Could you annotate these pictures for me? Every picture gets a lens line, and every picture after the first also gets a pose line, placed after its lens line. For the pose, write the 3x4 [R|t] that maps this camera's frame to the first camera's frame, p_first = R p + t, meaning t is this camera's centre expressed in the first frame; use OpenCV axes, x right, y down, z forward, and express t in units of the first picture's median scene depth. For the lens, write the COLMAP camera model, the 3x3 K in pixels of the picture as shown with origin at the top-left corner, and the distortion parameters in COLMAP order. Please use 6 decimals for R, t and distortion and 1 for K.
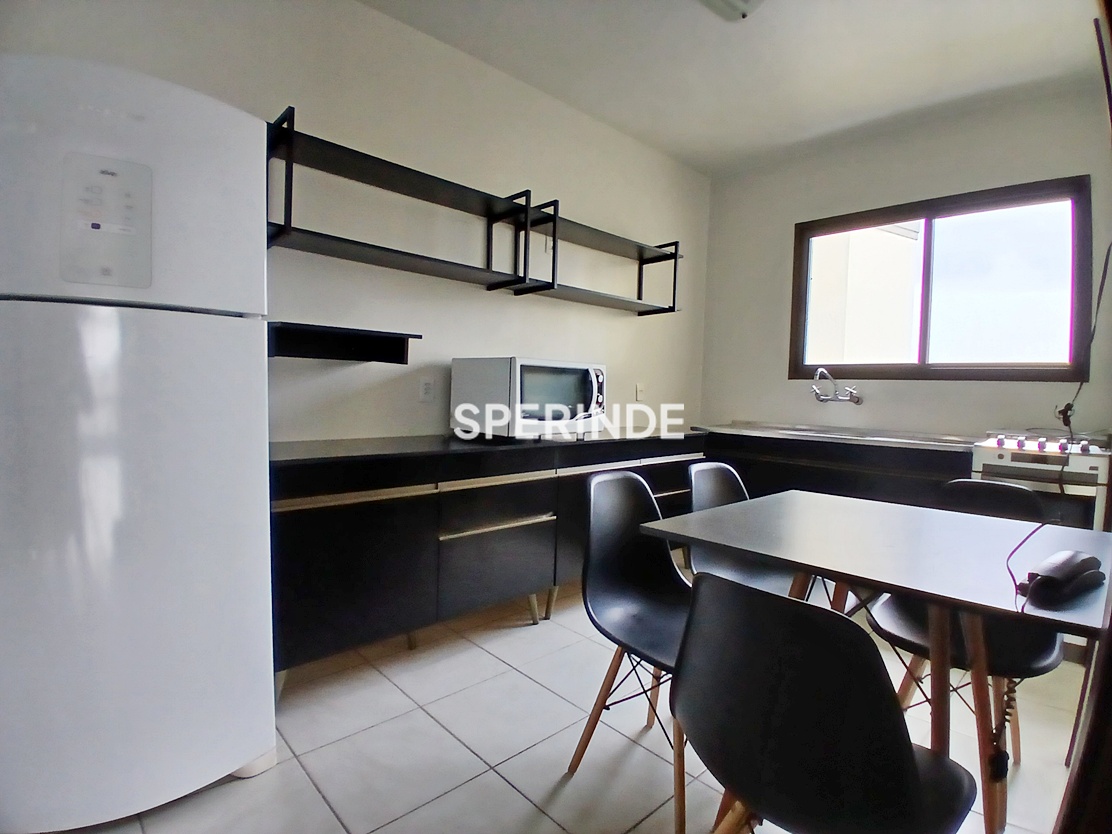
lens RADIAL K [[544.4, 0, 556.0], [0, 544.4, 417.0], [0, 0, 1]] dist [0.003443, -0.043880]
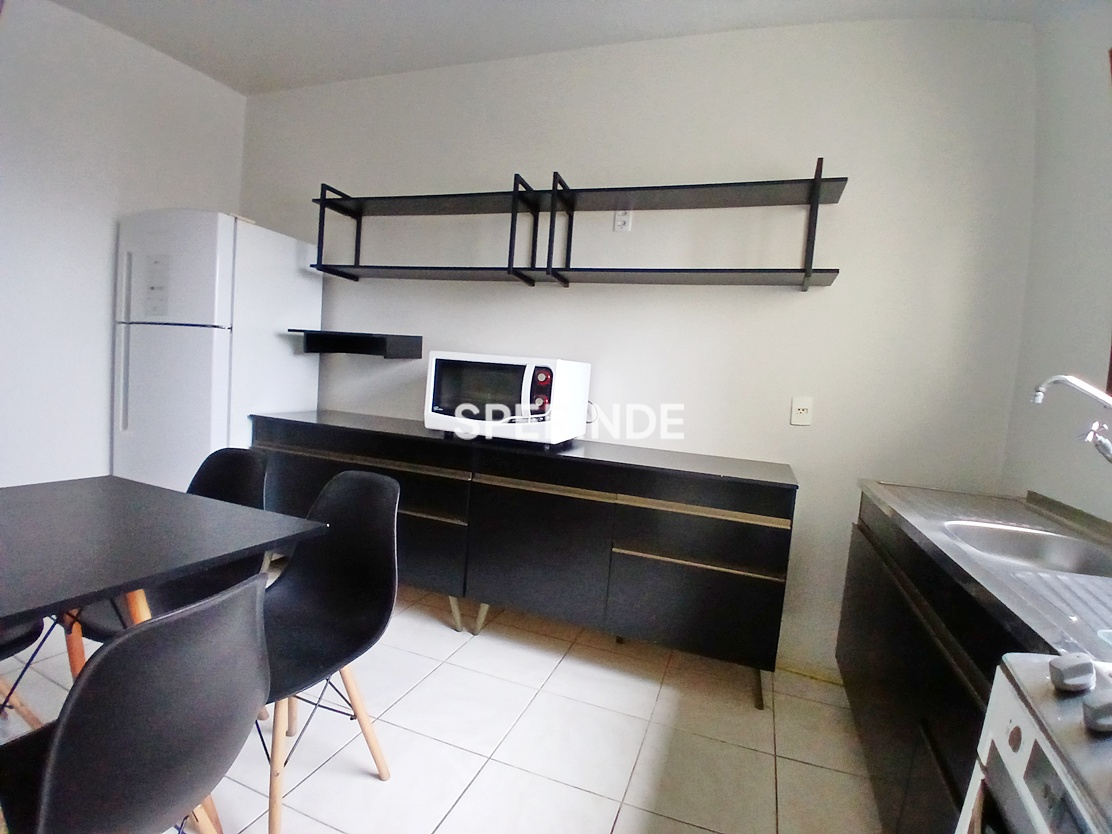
lens RADIAL K [[544.4, 0, 556.0], [0, 544.4, 417.0], [0, 0, 1]] dist [0.003443, -0.043880]
pose [[0.438245, 0.079691, -0.895316, 0.844024], [-0.115830, 0.992764, 0.031668, -0.041742], [0.891361, 0.089826, 0.444305, 0.684593]]
